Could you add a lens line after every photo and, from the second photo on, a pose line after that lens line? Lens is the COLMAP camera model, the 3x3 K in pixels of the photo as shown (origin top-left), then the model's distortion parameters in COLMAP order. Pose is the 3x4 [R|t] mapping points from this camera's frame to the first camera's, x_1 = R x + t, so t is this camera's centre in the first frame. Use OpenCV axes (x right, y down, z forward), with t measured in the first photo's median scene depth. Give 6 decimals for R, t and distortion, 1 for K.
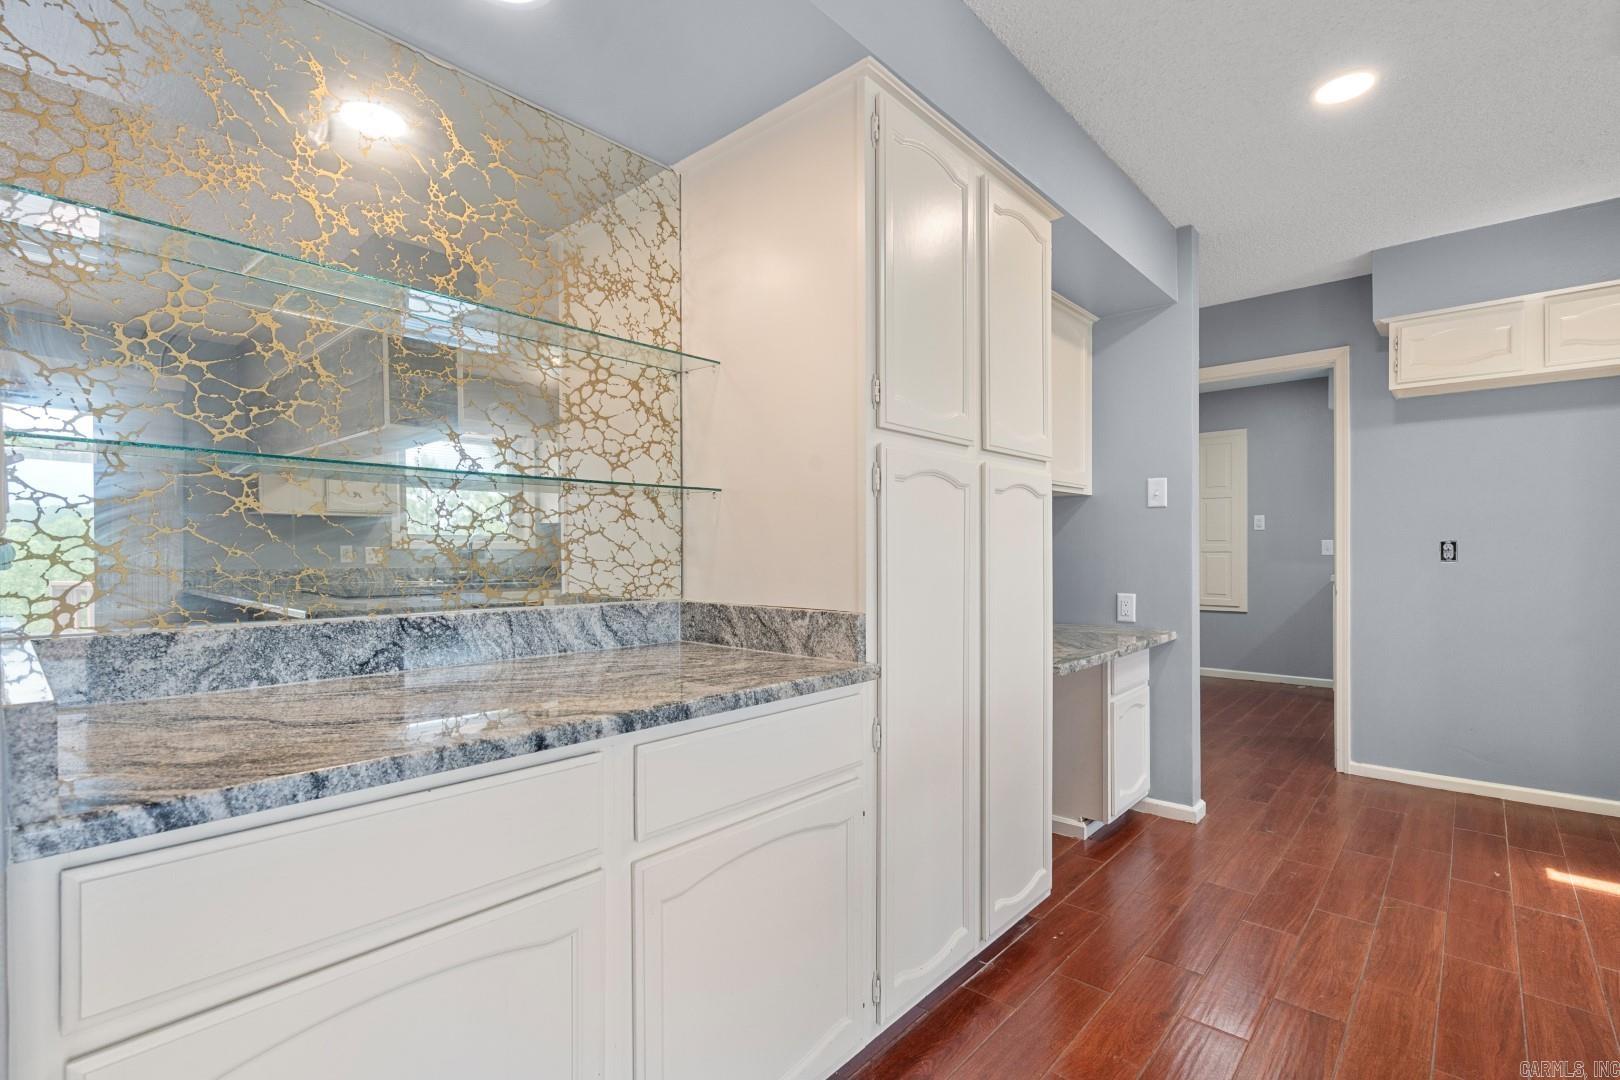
lens RADIAL K [[740.0, 0, 803.0], [0, 740.0, 550.9], [0, 0, 1]] dist [0.001589, 0.000276]
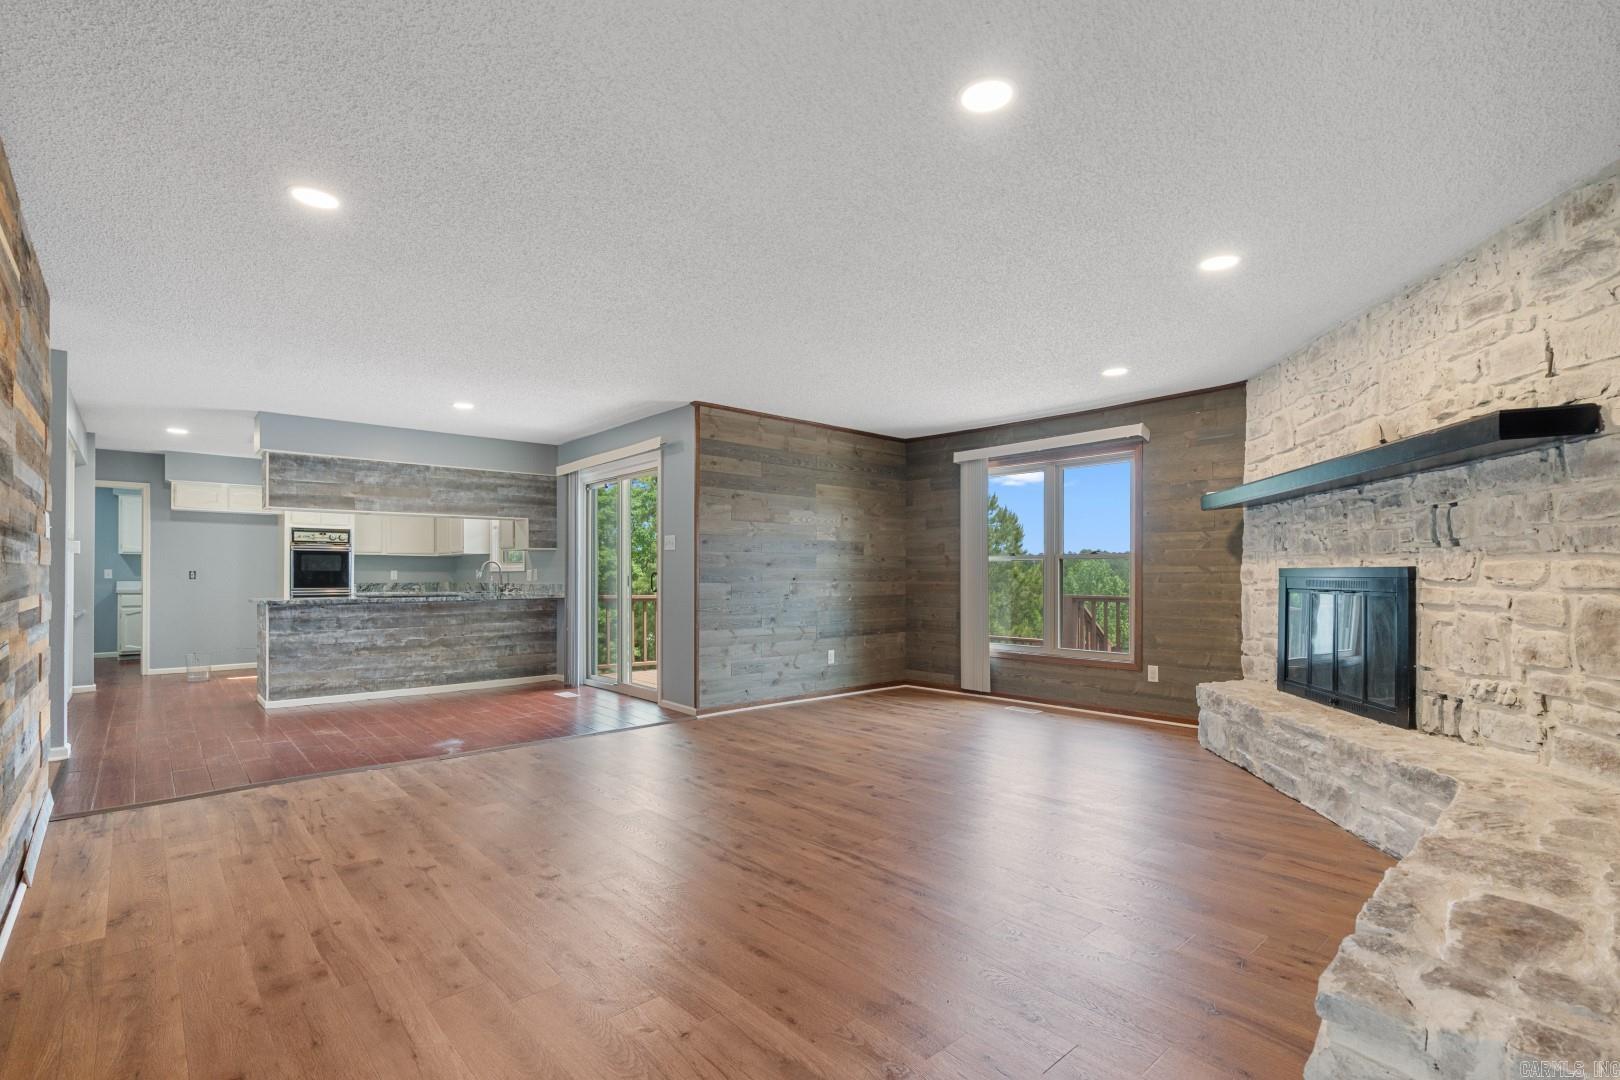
lens RADIAL K [[739.9, 0, 805.8], [0, 739.9, 573.4], [0, 0, 1]] dist [-0.002885, 0.000129]
pose [[0.105625, 0.009834, 0.994357, -1.390057], [0.001014, 0.999950, -0.009997, 0.021749], [-0.994405, 0.002064, 0.105610, -1.318028]]
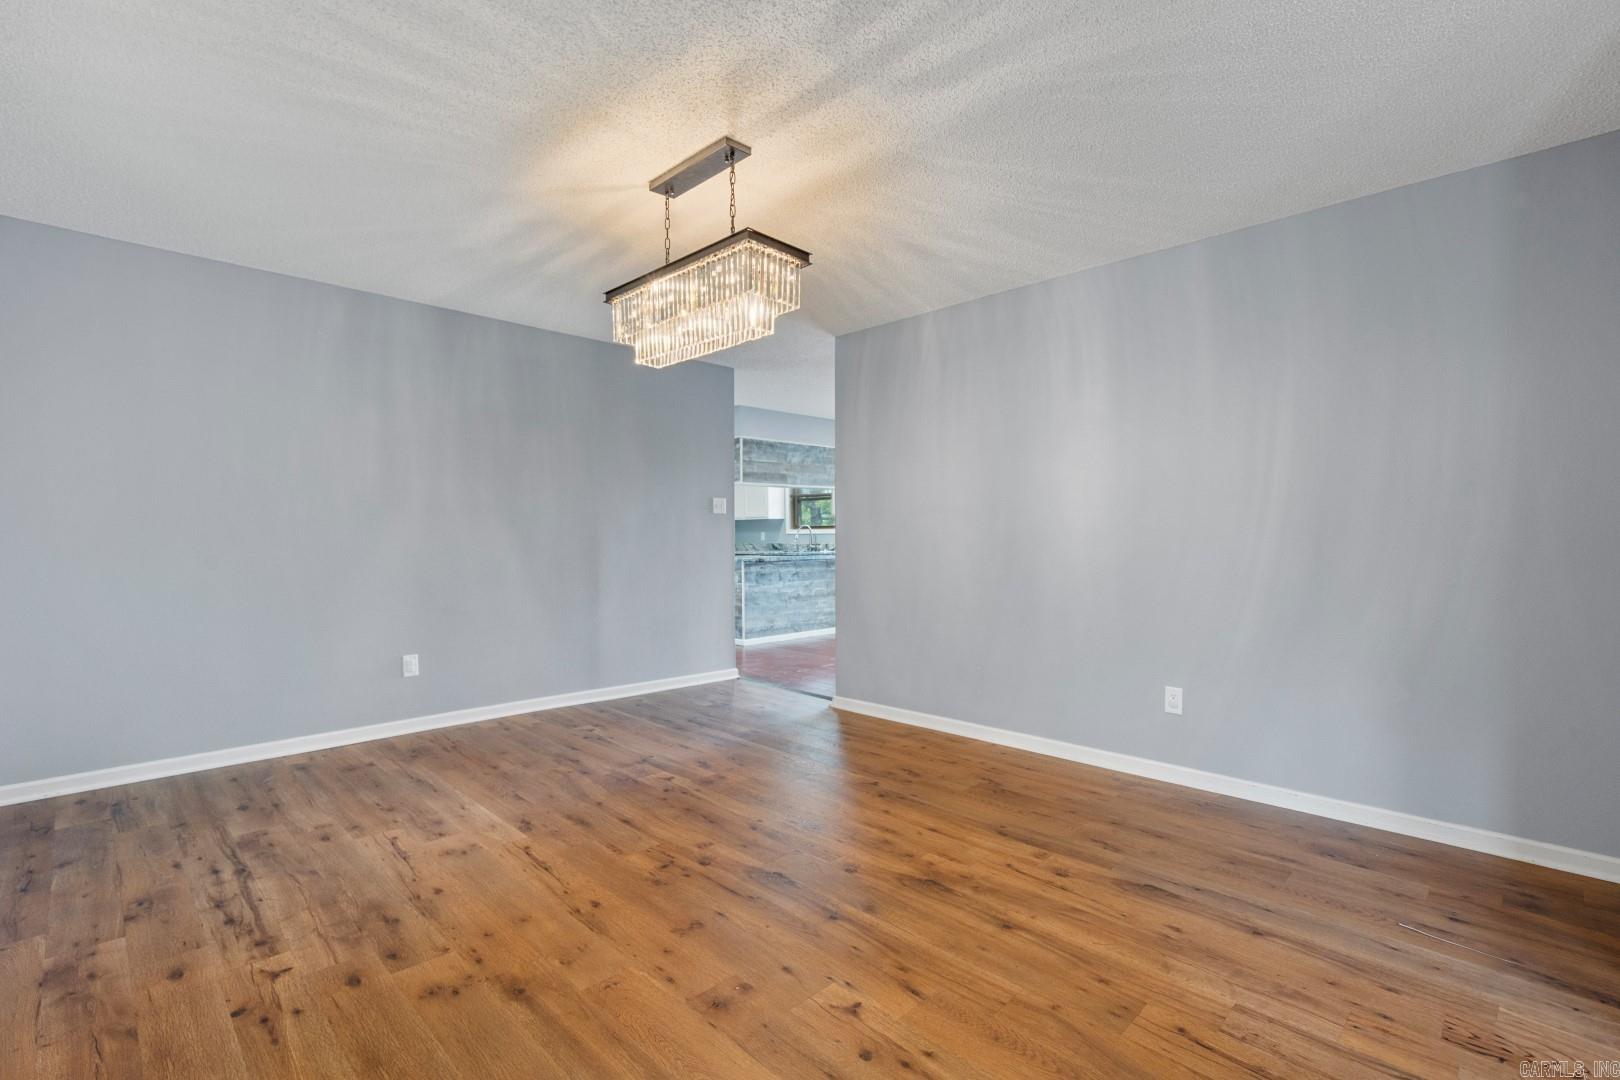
lens RADIAL K [[739.7, 0, 810.0], [0, 739.7, 540.0], [0, 0, 1]] dist [0.000095, 0.000189]
pose [[0.052943, 0.001601, 0.998596, -1.957342], [0.008359, 0.999963, -0.002047, 0.019648], [-0.998563, 0.008455, 0.052928, -0.128823]]
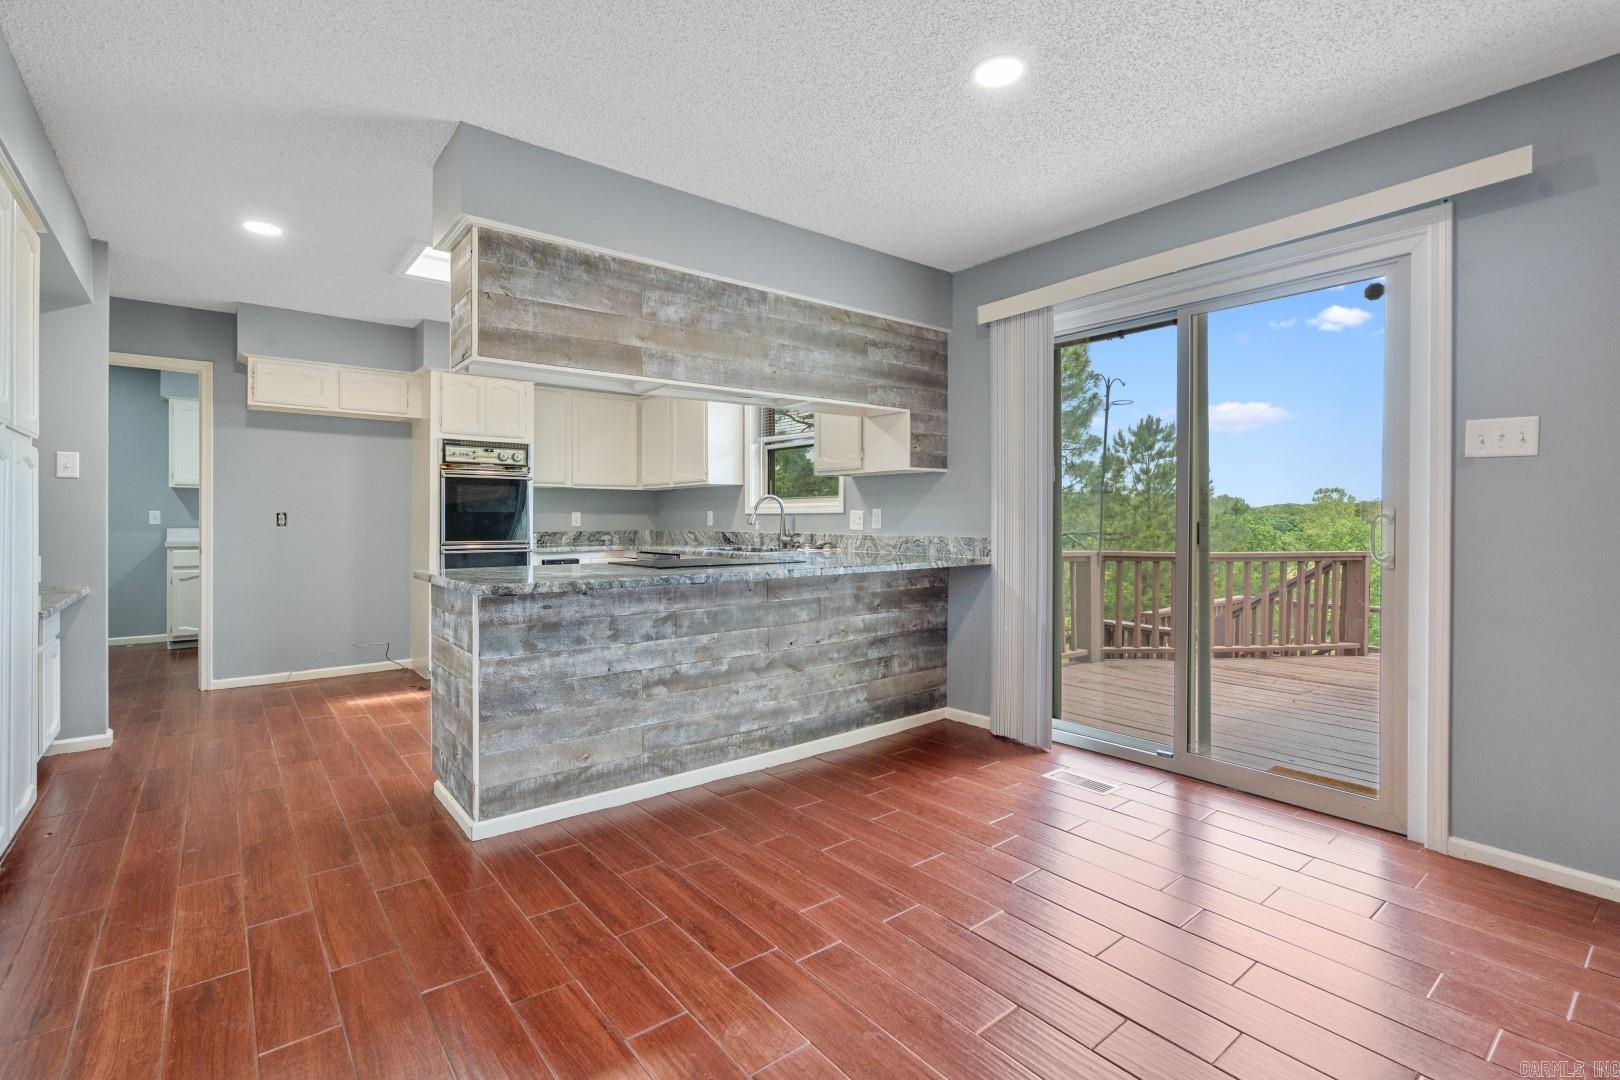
lens RADIAL K [[743.6, 0, 802.9], [0, 743.6, 517.7], [0, 0, 1]] dist [-0.001458, -0.000060]
pose [[0.164425, 0.009123, 0.986347, -0.419059], [-0.000055, 0.999957, -0.009239, 0.010826], [-0.986390, 0.001465, 0.164418, -0.263837]]
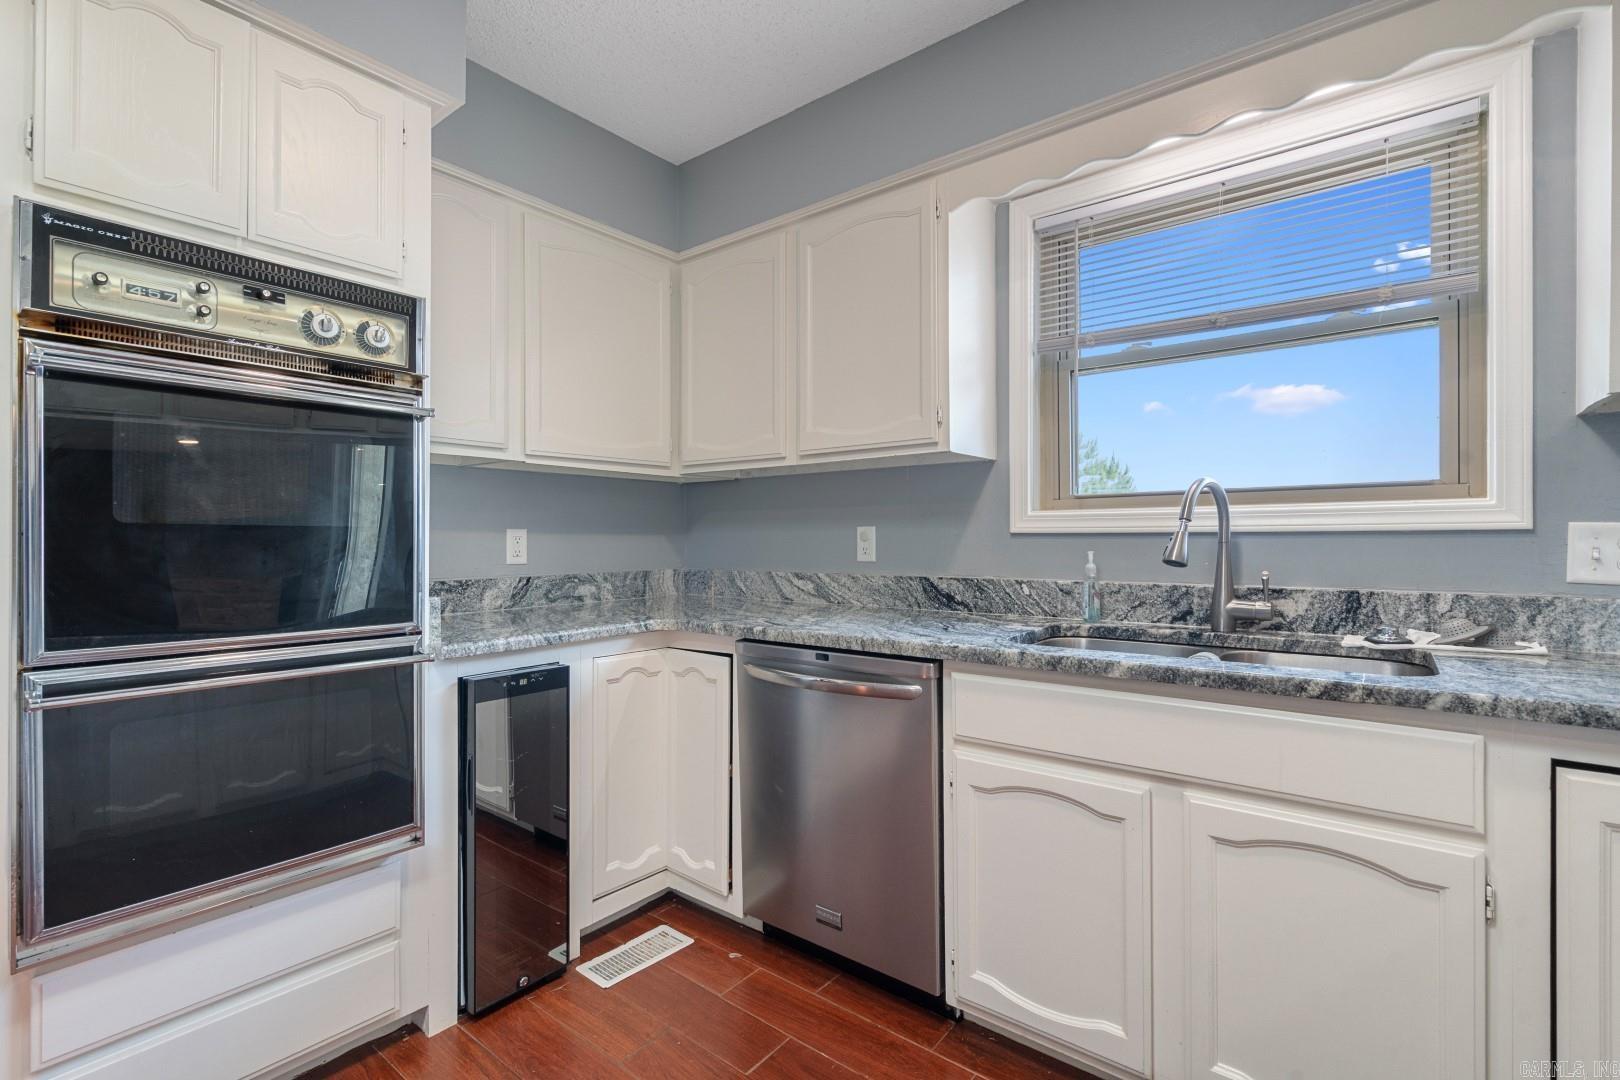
lens RADIAL K [[730.4, 0, 810.0], [0, 730.4, 540.0], [0, 0, 1]] dist [-0.001372, 0.000350]
pose [[-0.068317, 0.006701, 0.997641, 0.583135], [0.003750, 0.999972, -0.006460, -0.003997], [-0.997657, 0.003300, -0.068340, 0.366290]]
